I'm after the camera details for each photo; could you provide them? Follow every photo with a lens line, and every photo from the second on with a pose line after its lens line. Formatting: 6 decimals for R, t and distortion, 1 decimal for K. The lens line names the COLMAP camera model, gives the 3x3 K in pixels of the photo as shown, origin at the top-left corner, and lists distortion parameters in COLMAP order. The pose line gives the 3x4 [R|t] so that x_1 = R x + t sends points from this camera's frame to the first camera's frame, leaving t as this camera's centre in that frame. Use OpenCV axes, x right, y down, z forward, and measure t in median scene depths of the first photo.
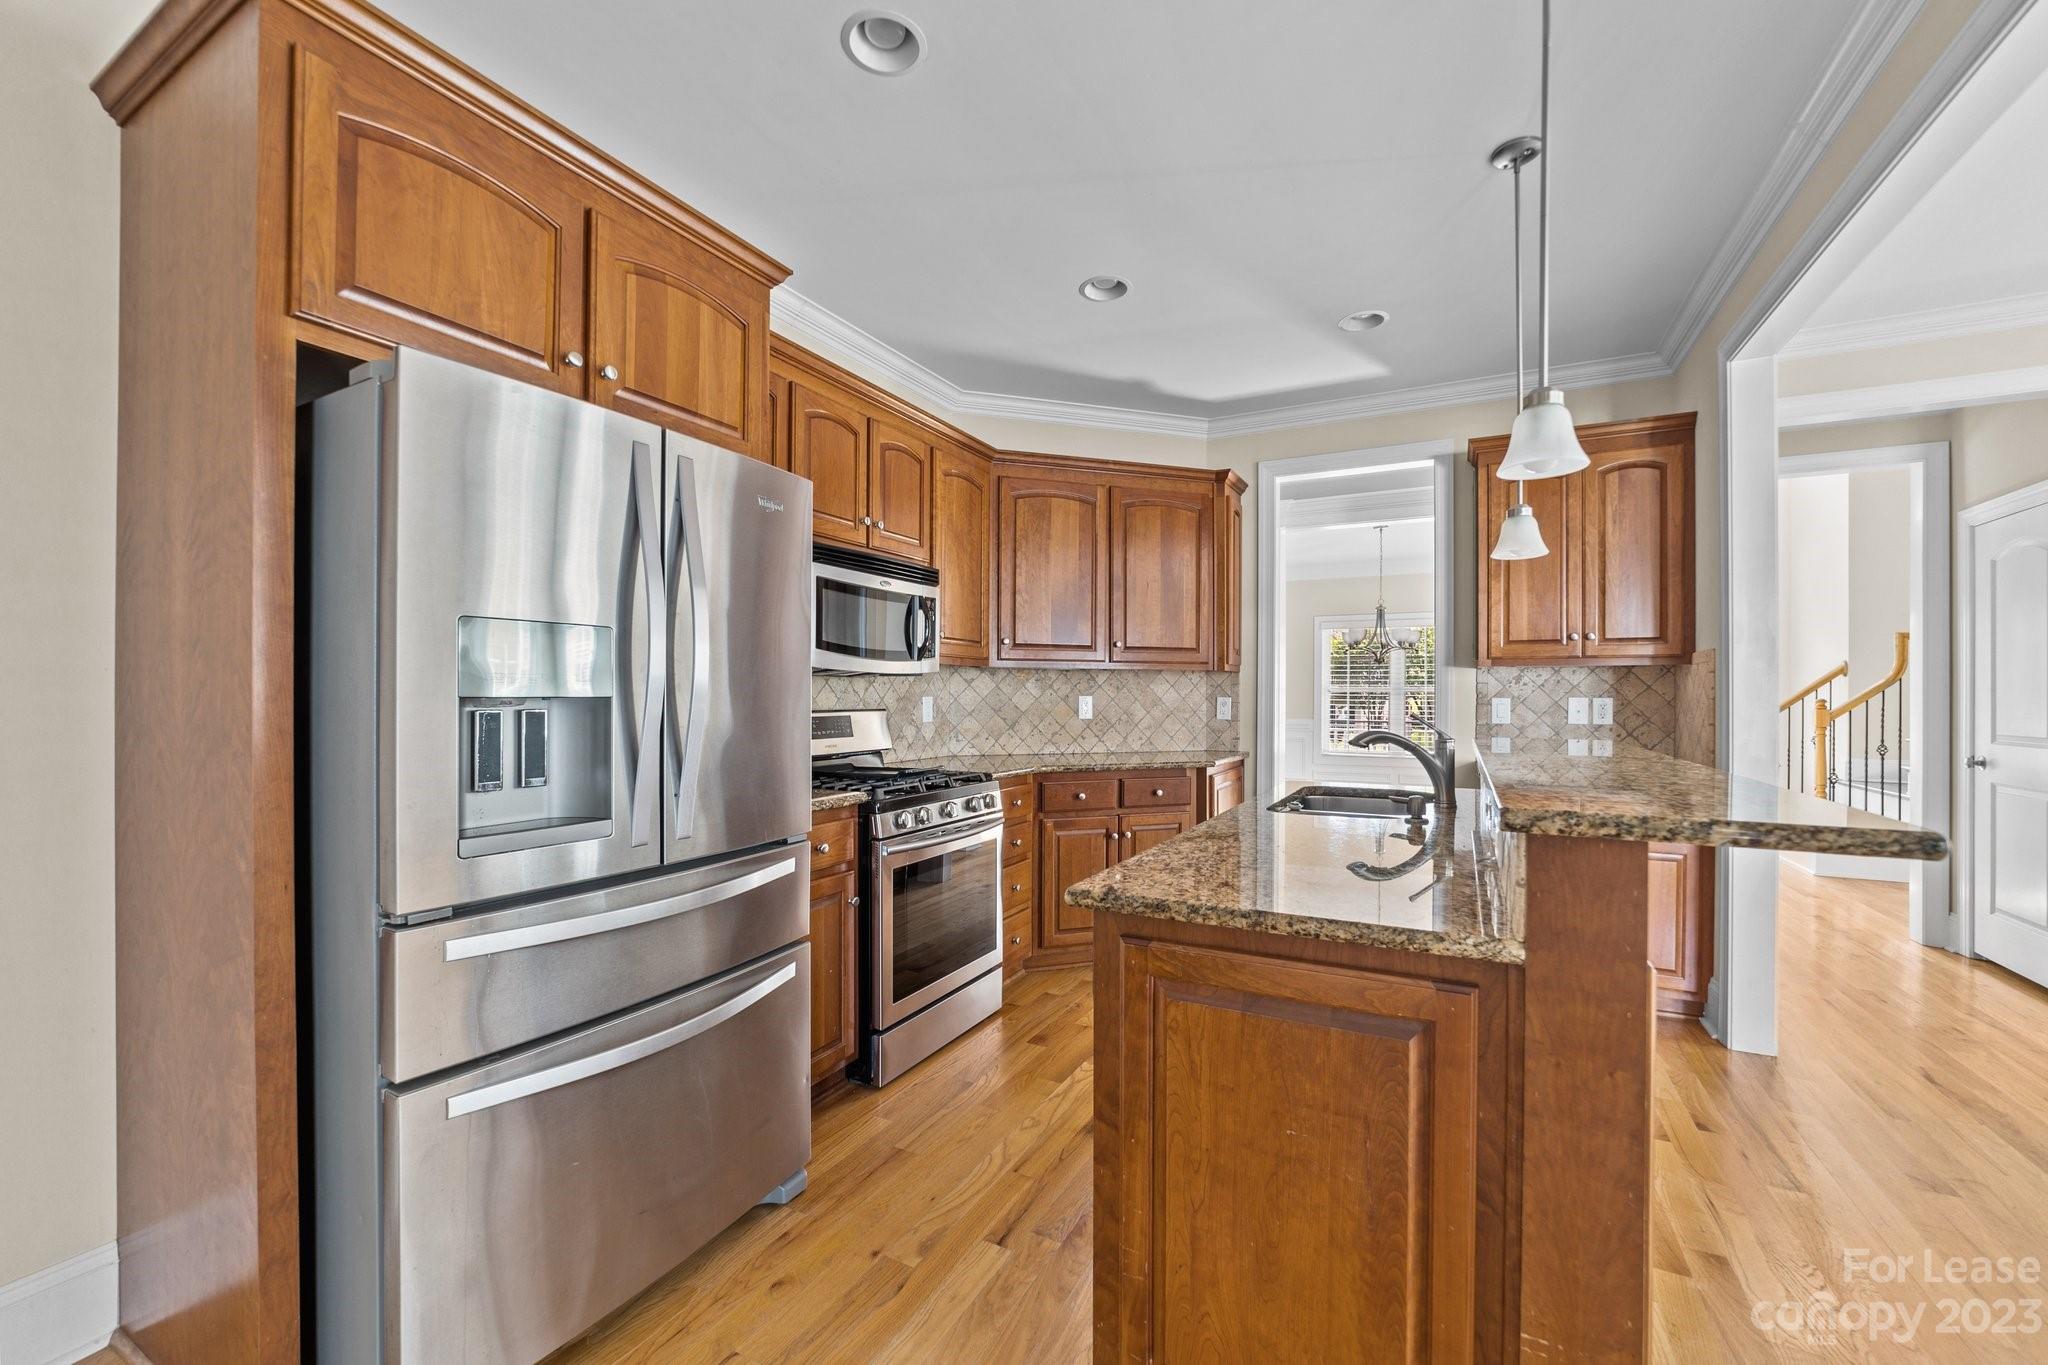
lens RADIAL K [[797.6, 0, 1028.9], [0, 797.6, 698.5], [0, 0, 1]] dist [-0.022274, 0.004447]
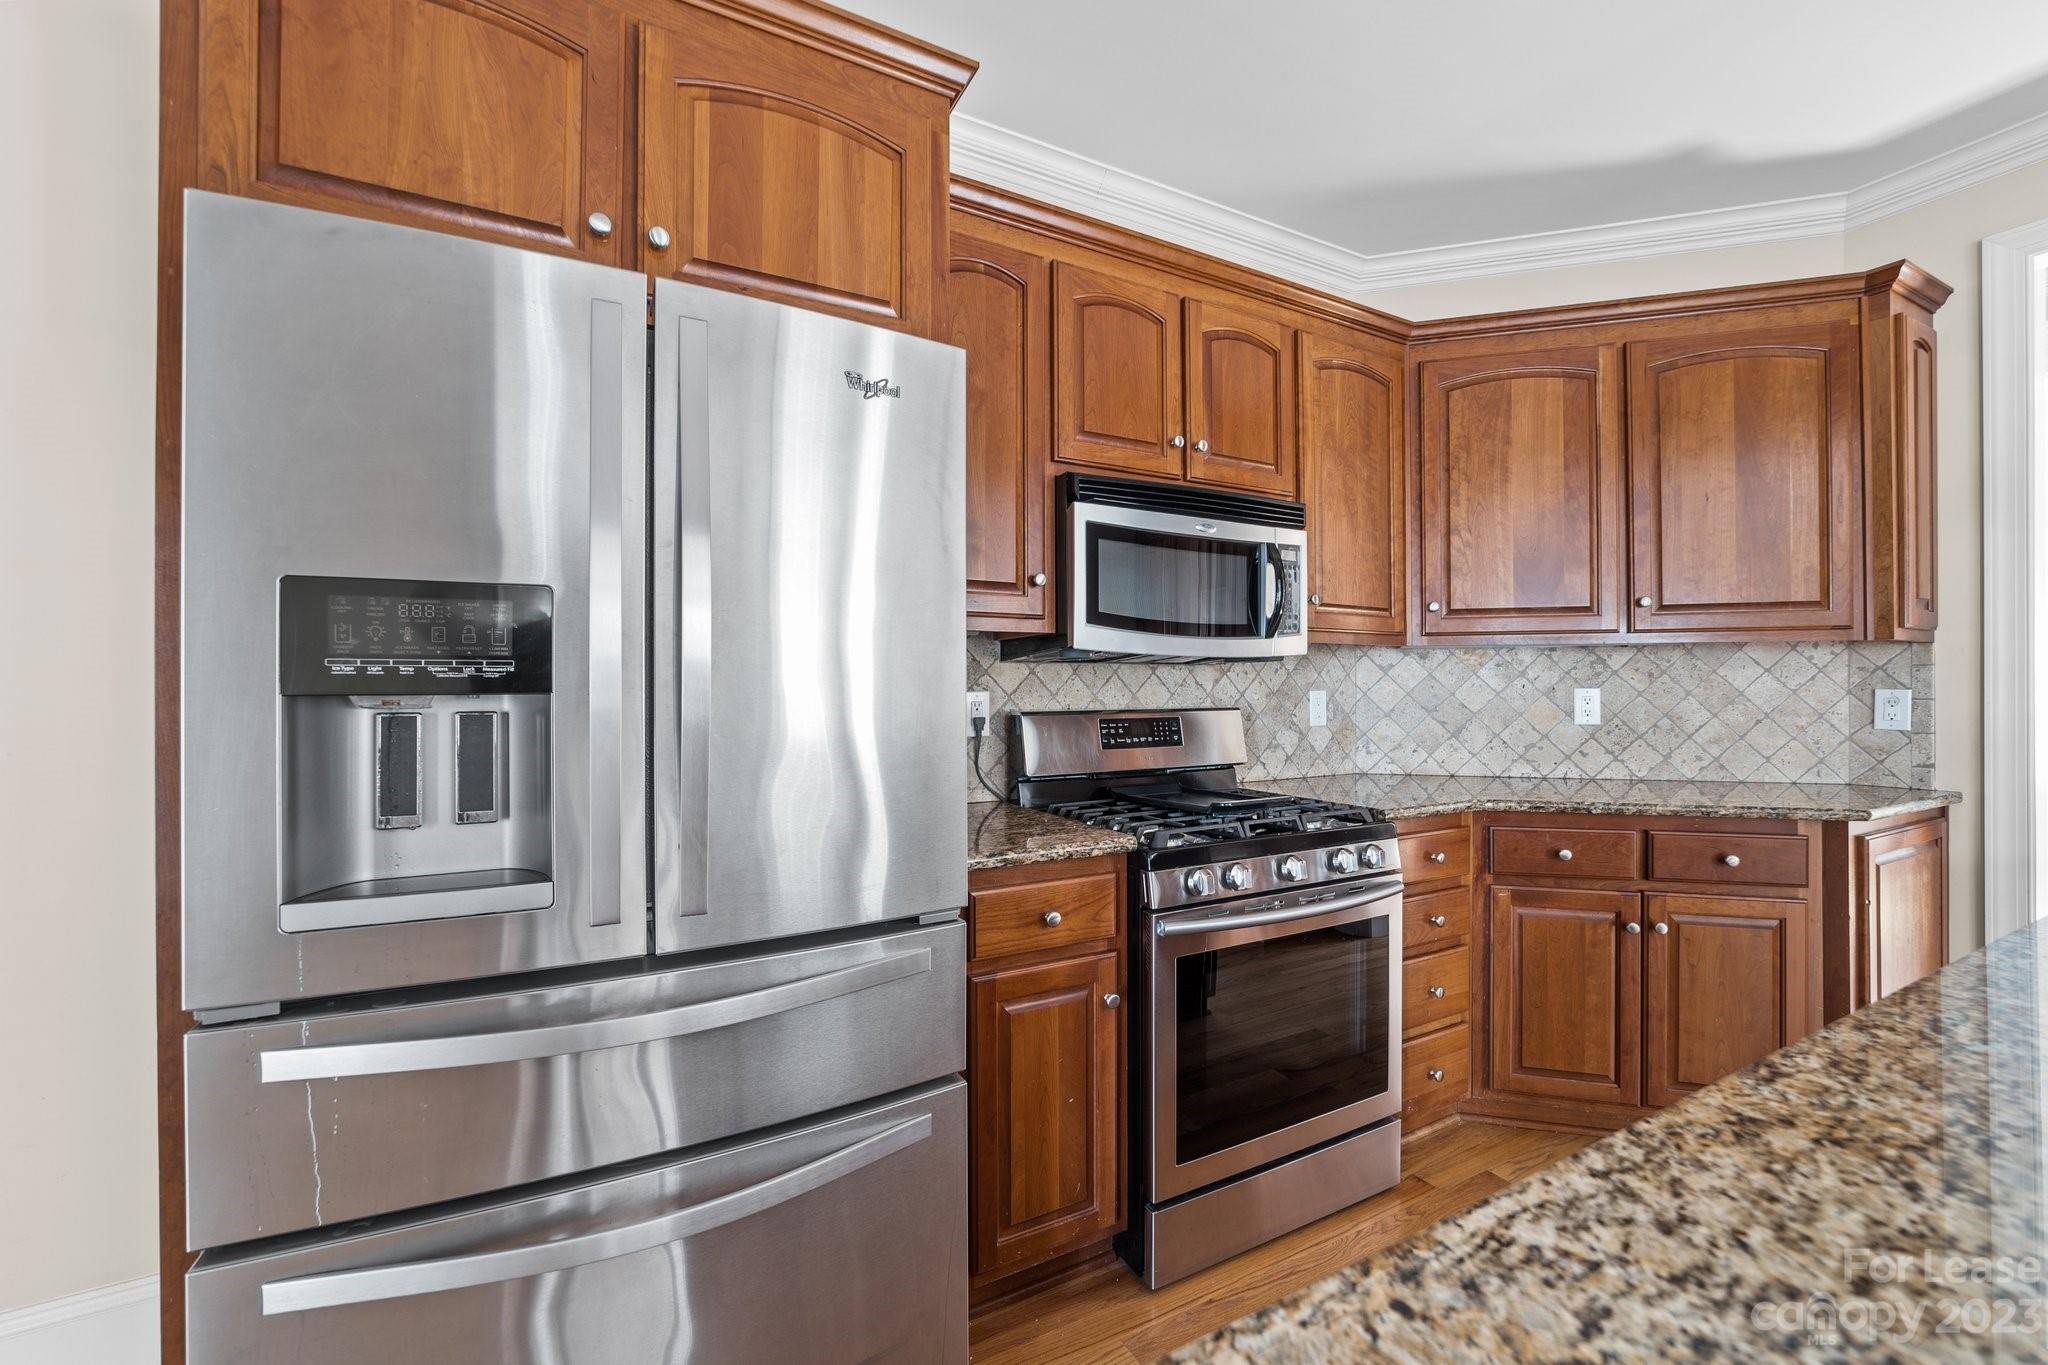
lens RADIAL K [[797.6, 0, 1040.9], [0, 797.6, 686.1], [0, 0, 1]] dist [-0.022274, 0.004447]
pose [[0.831903, -0.006620, -0.554882, 0.070965], [0.002401, 0.999962, -0.008331, -0.001007], [0.554916, 0.005599, 0.831887, 0.290008]]
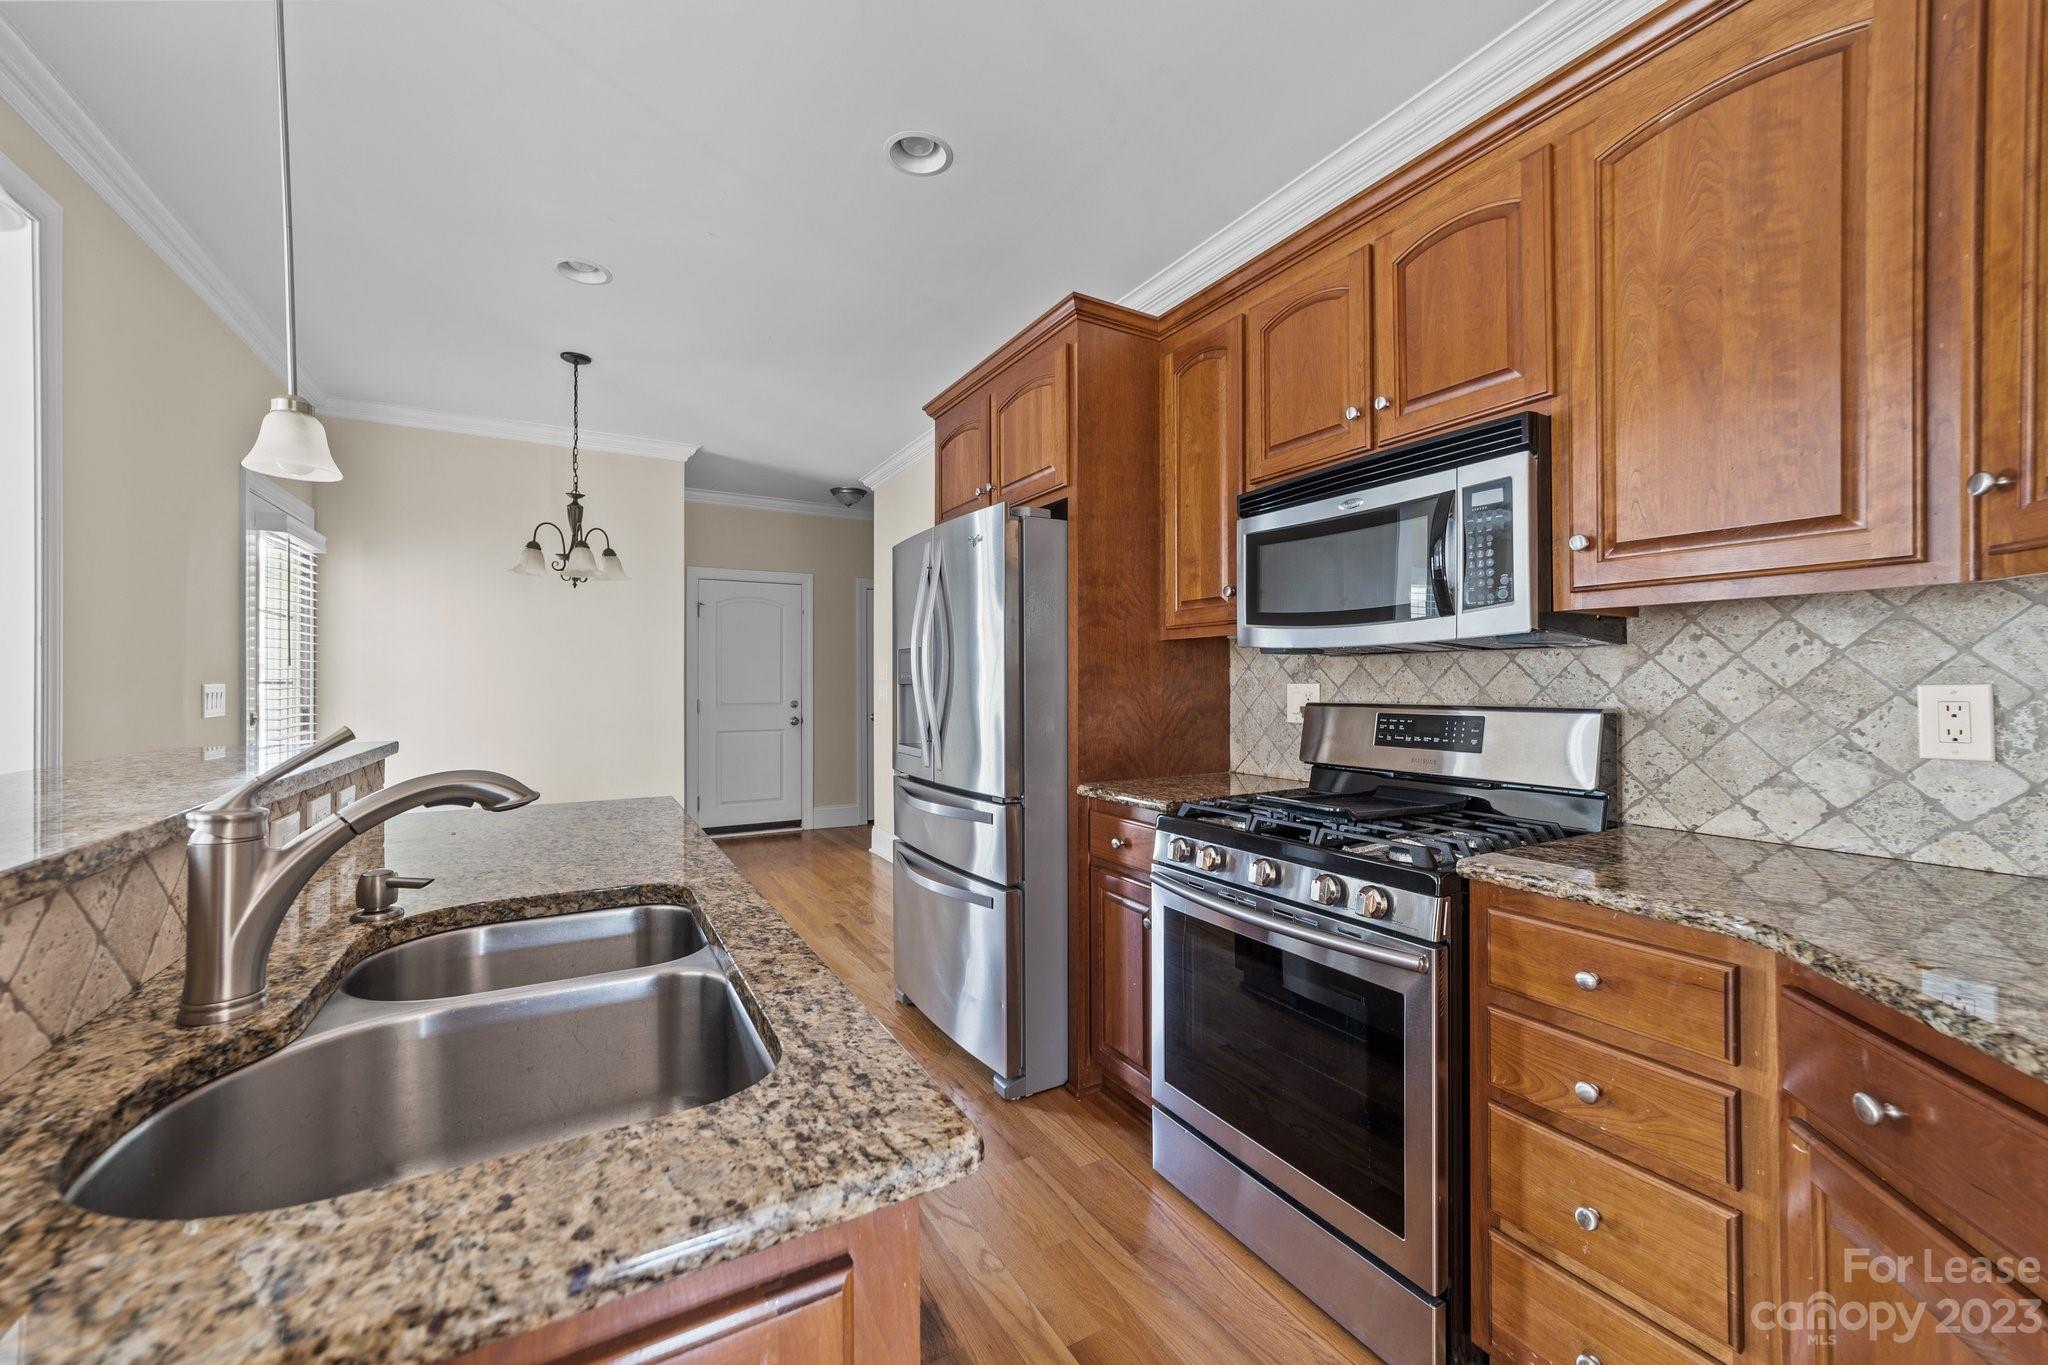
lens RADIAL K [[797.6, 0, 1027.5], [0, 797.6, 678.9], [0, 0, 1]] dist [-0.022274, 0.004447]
pose [[-0.534527, 0.000751, -0.845151, 0.404970], [0.001916, 0.999998, -0.000323, -0.006218], [0.845149, -0.001791, -0.534527, 0.938828]]
